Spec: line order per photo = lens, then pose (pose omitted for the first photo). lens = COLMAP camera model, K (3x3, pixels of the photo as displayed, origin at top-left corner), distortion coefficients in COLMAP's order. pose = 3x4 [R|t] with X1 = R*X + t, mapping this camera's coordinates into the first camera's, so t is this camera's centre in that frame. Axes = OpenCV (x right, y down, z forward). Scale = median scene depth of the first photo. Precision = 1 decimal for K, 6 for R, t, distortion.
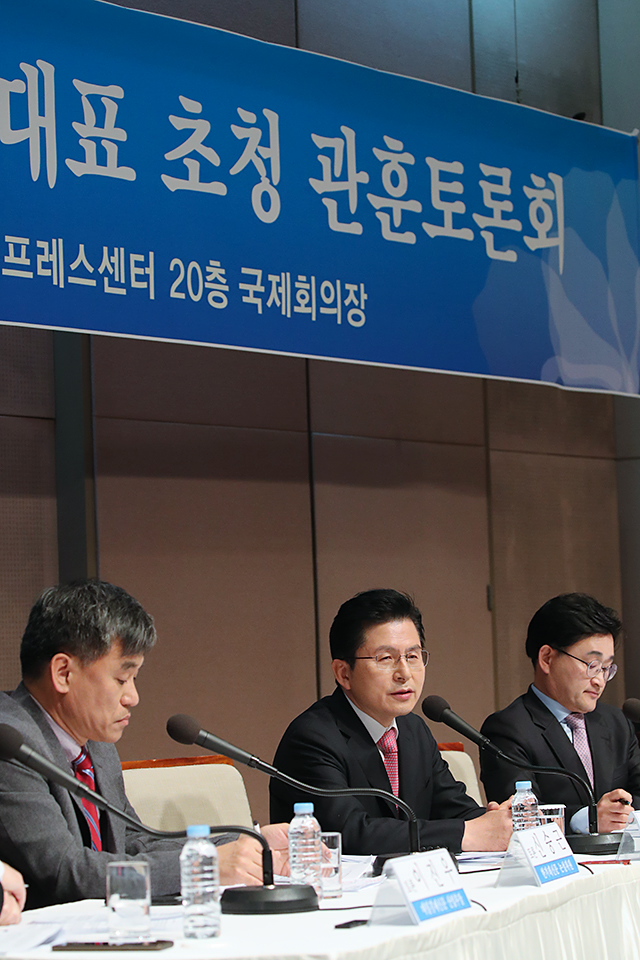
lens RADIAL K [[3175.3, 0, 321.7], [0, 3175.3, 484.3], [0, 0, 1]] dist [-0.149091, 0.000000]
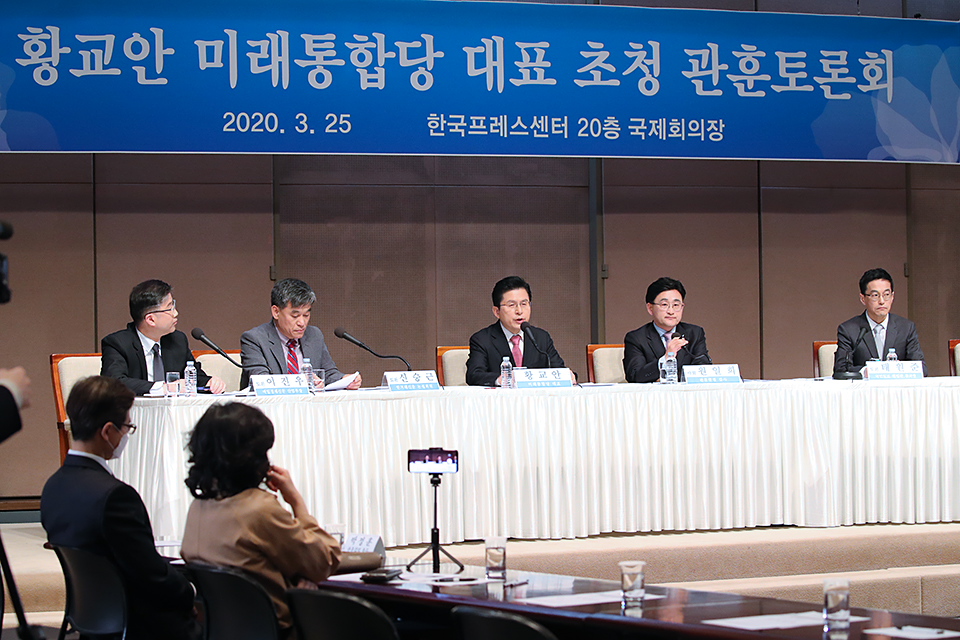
lens RADIAL K [[2708.7, 0, 477.8], [0, 2708.7, 325.4], [0, 0, 1]] dist [-0.313136, 0.000000]
pose [[0.832774, 0.025734, -0.553015, 0.876231], [0.017636, 0.997179, 0.072960, -0.062831], [0.553332, -0.070512, 0.829971, -0.554318]]
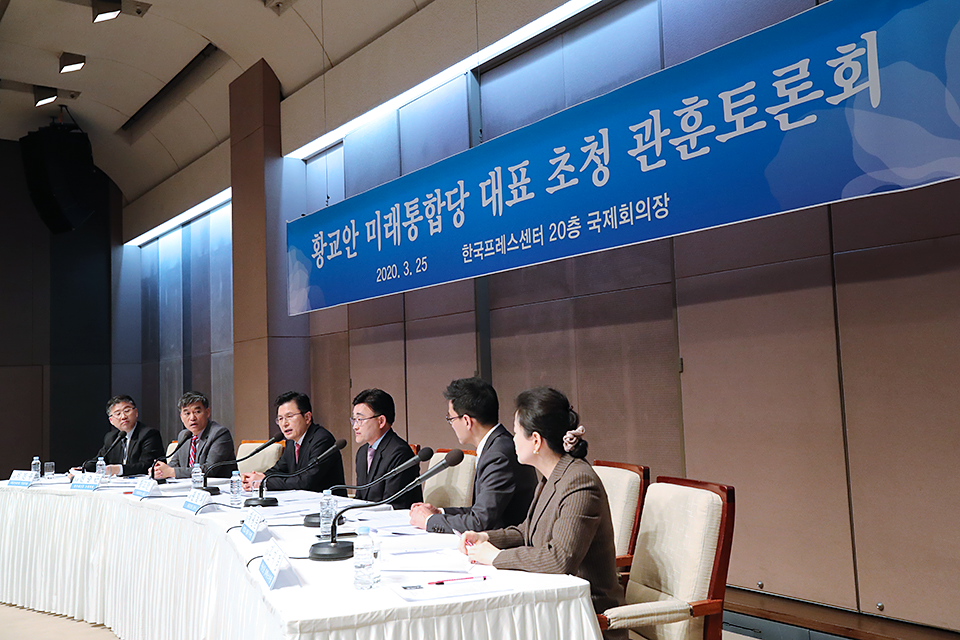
lens RADIAL K [[916.2, 0, 472.6], [0, 916.2, 322.7], [0, 0, 1]] dist [0.045885, 0.000000]
pose [[-0.338734, -0.020651, -0.940656, 0.558750], [0.105894, 0.992570, -0.059924, 0.030663], [0.934904, -0.119908, -0.334030, 1.103101]]
